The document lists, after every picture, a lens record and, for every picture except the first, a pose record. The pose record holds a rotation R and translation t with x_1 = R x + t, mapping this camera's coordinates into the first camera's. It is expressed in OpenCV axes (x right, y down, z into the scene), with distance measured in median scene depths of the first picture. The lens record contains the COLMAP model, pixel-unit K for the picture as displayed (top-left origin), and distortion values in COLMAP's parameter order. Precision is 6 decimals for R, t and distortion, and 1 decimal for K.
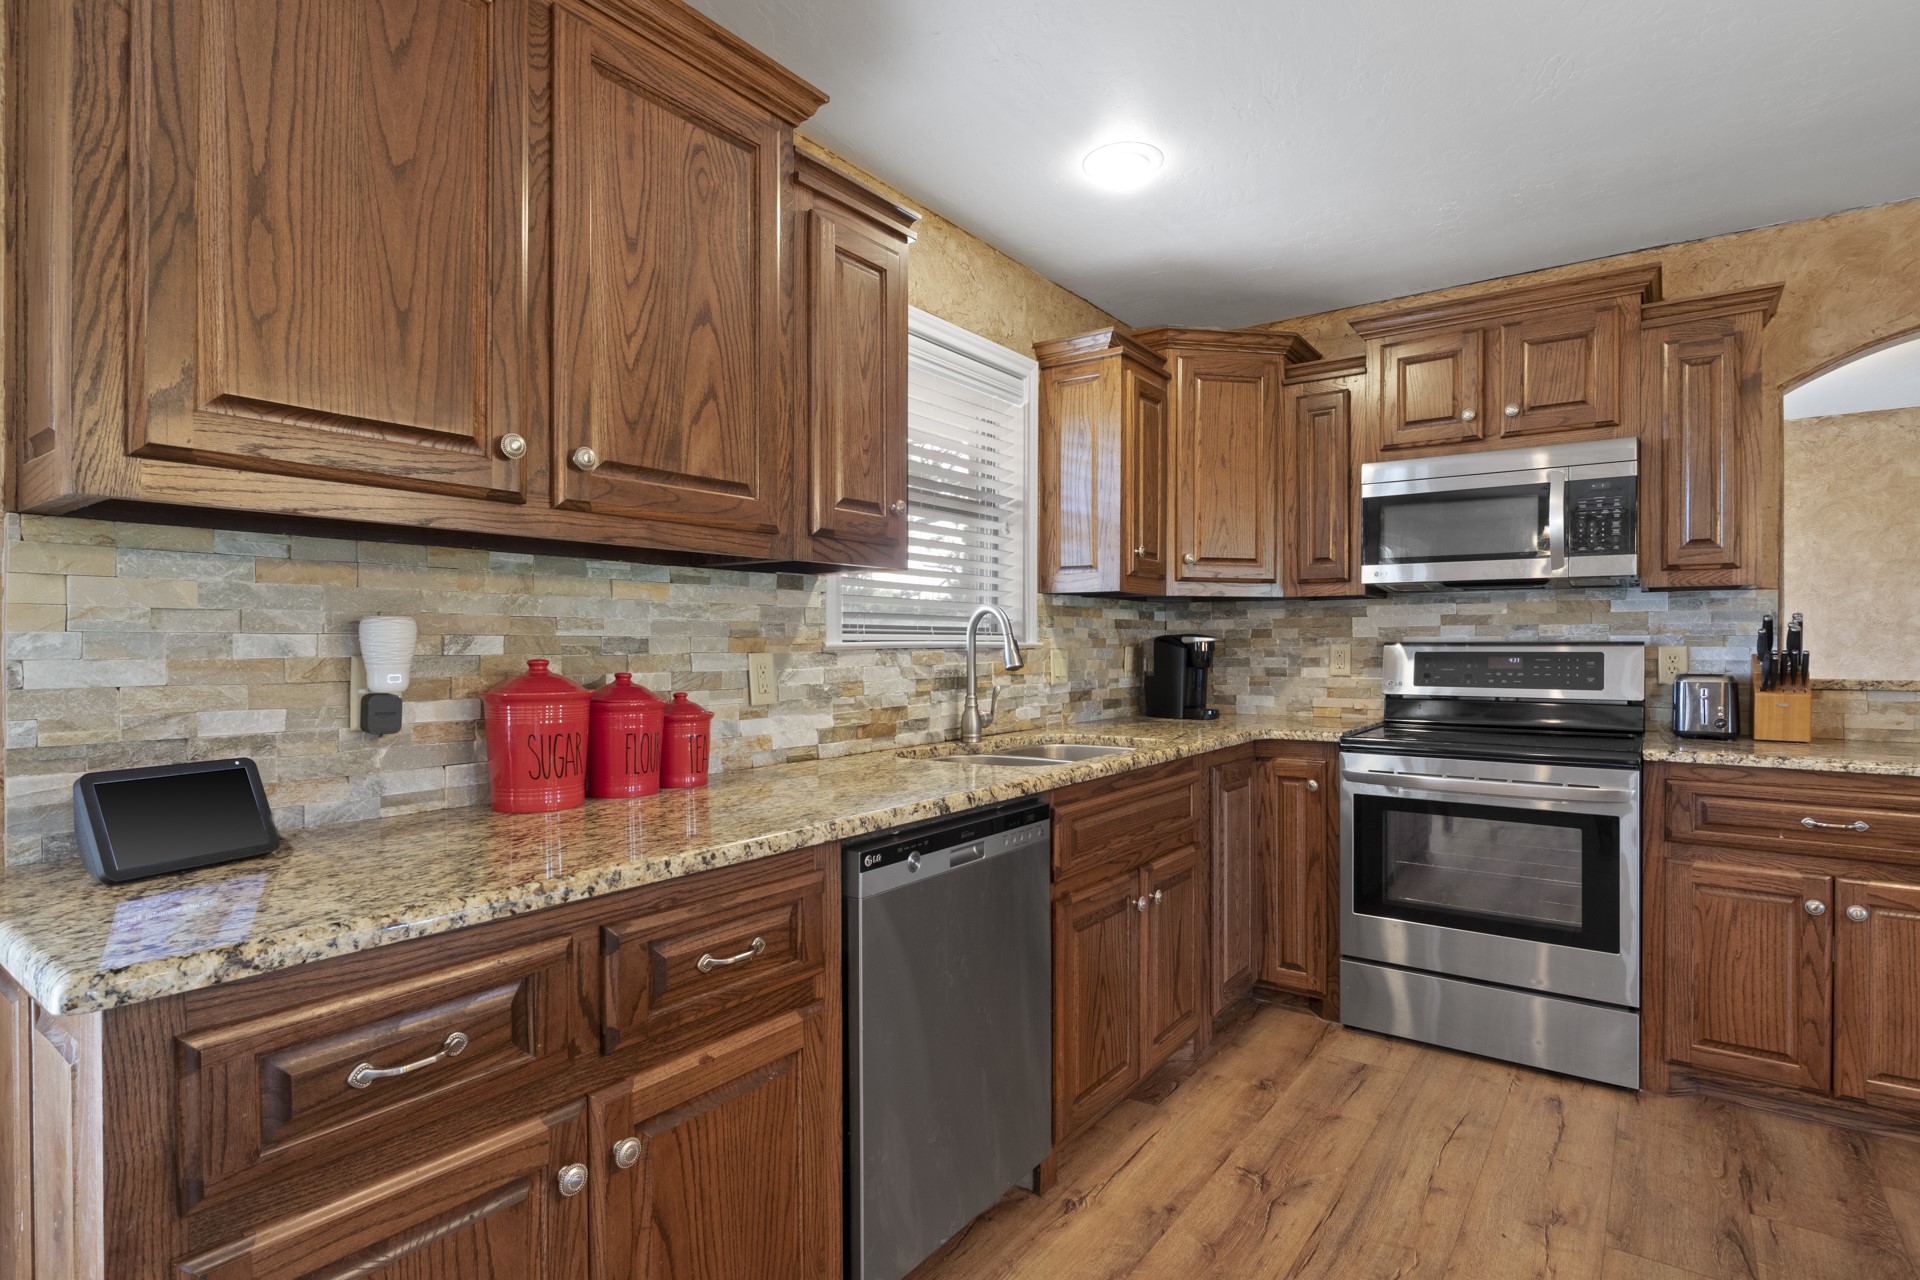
lens RADIAL K [[956.2, 0, 951.5], [0, 956.2, 641.2], [0, 0, 1]] dist [-0.007186, -0.001590]
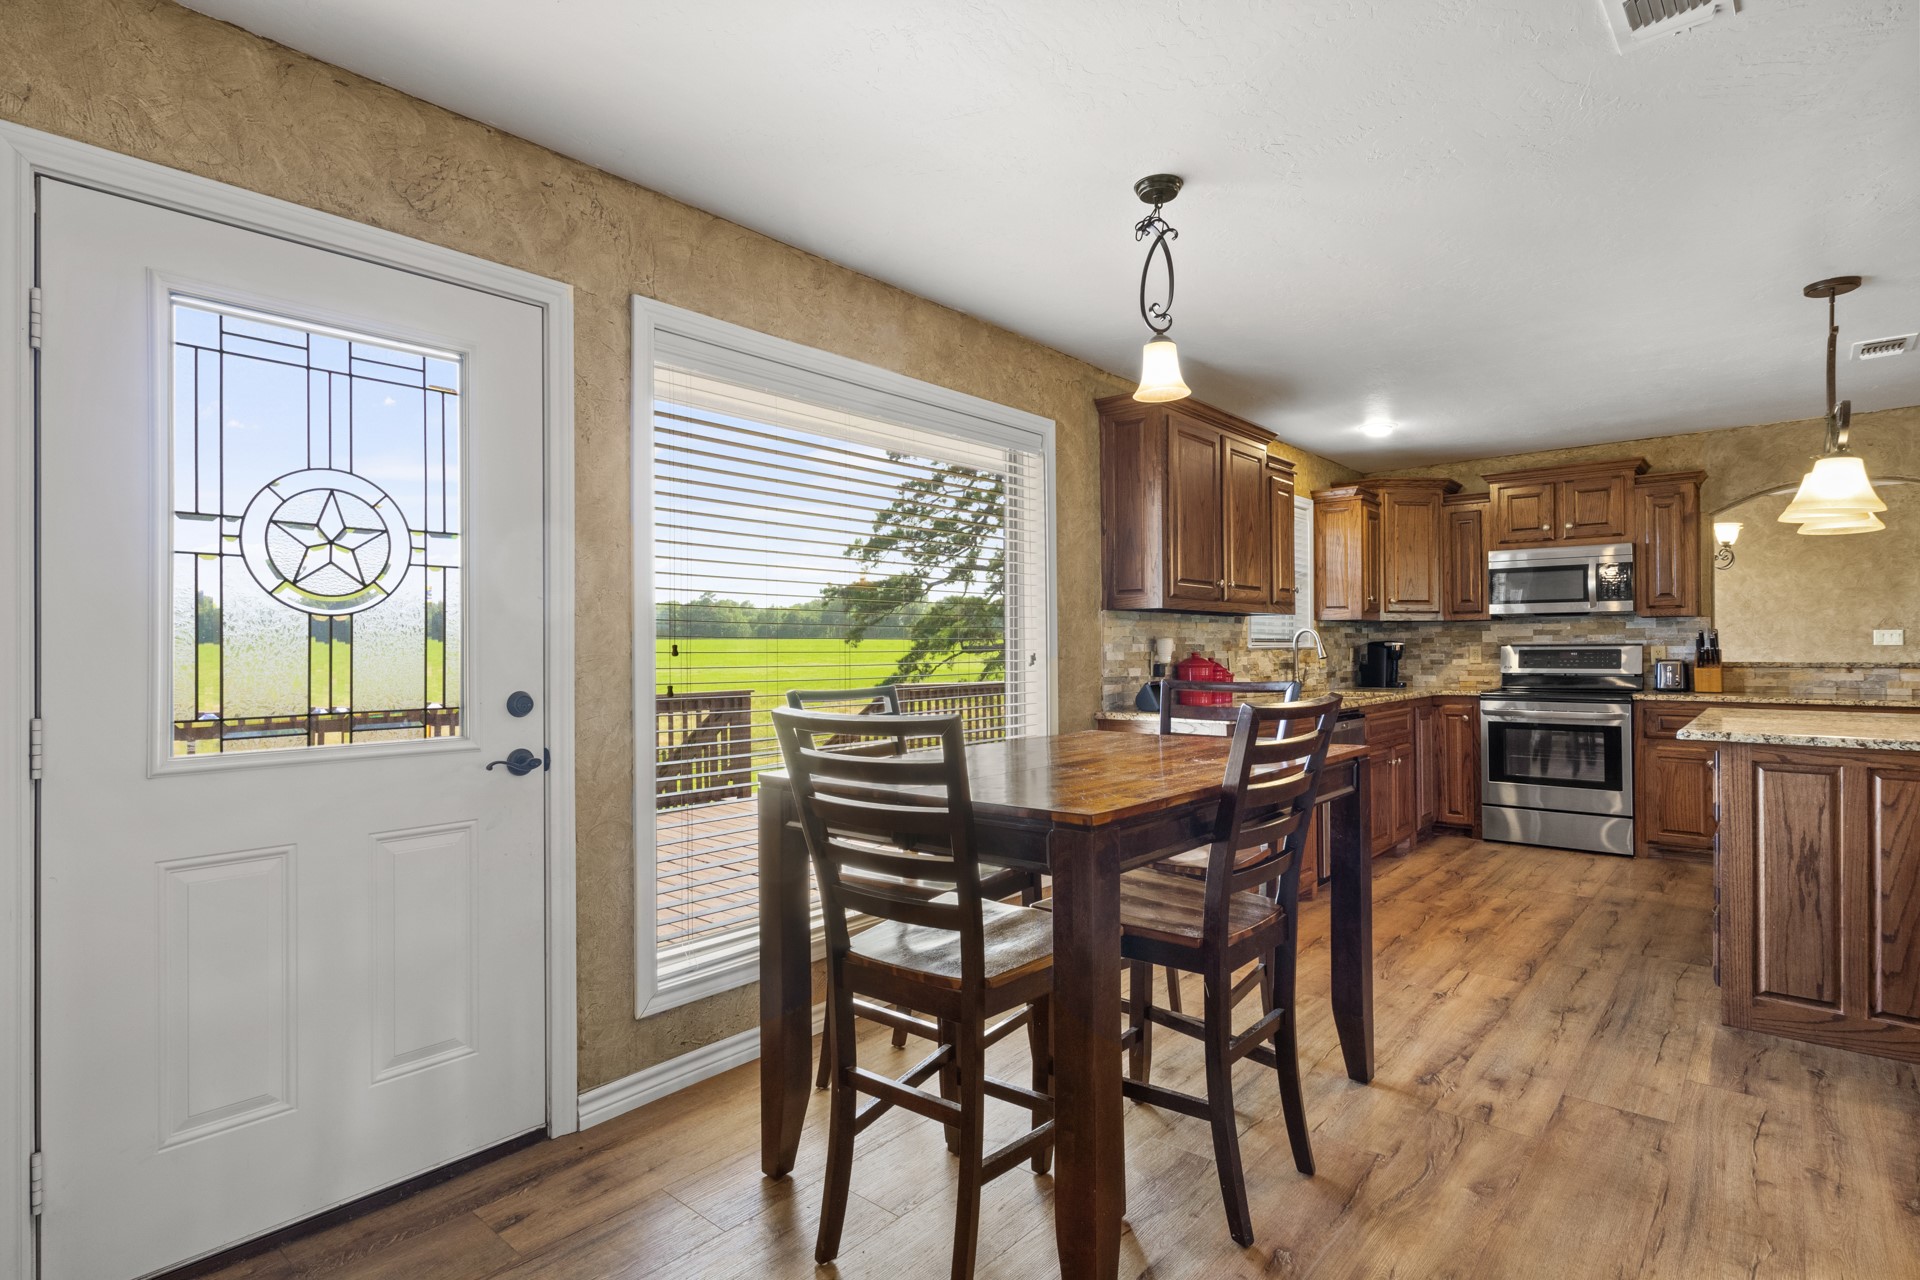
lens RADIAL K [[956.2, 0, 951.6], [0, 956.2, 634.1], [0, 0, 1]] dist [-0.007186, -0.001590]
pose [[0.996550, -0.006794, -0.082713, -0.572057], [0.005734, 0.999898, -0.013045, -0.002088], [0.082794, 0.012526, 0.996488, -1.168021]]
